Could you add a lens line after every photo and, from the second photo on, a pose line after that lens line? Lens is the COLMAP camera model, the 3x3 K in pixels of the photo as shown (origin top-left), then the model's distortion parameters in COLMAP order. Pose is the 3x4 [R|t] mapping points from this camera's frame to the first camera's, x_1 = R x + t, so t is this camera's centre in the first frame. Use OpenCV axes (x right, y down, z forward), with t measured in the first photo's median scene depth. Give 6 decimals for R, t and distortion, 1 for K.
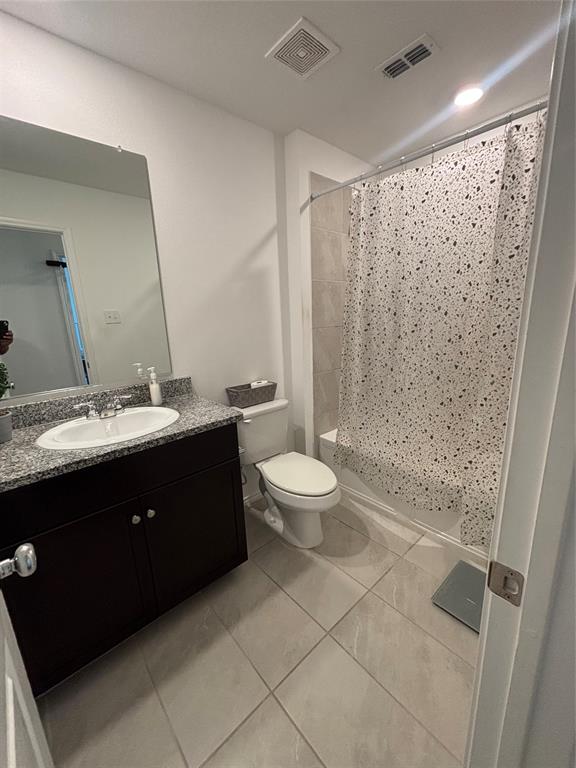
lens RADIAL K [[307.9, 0, 288.0], [0, 307.9, 384.0], [0, 0, 1]] dist [0.008138, 0.000039]
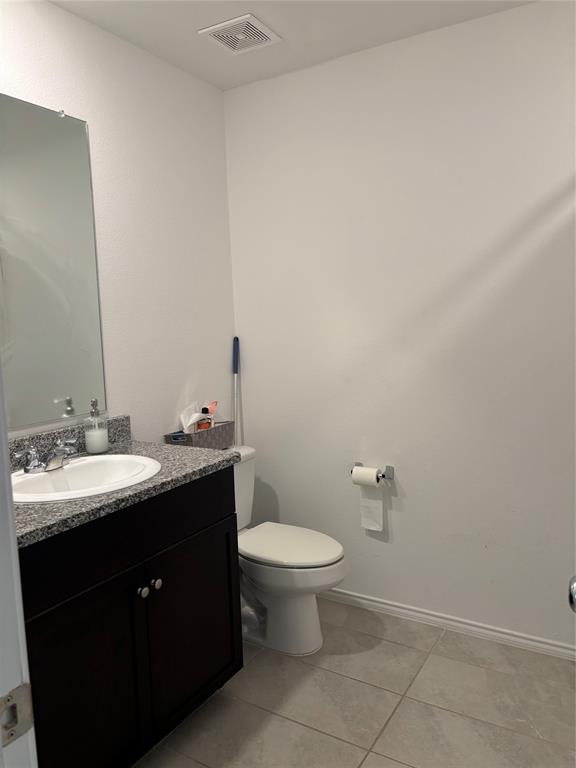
lens RADIAL K [[578.6, 0, 288.8], [0, 578.6, 395.6], [0, 0, 1]] dist [0.010136, -0.000807]
pose [[0.955887, -0.040952, 0.290865, -0.439951], [0.072234, 0.992597, -0.097638, 0.102197], [-0.284713, 0.114342, 0.951769, -0.404722]]
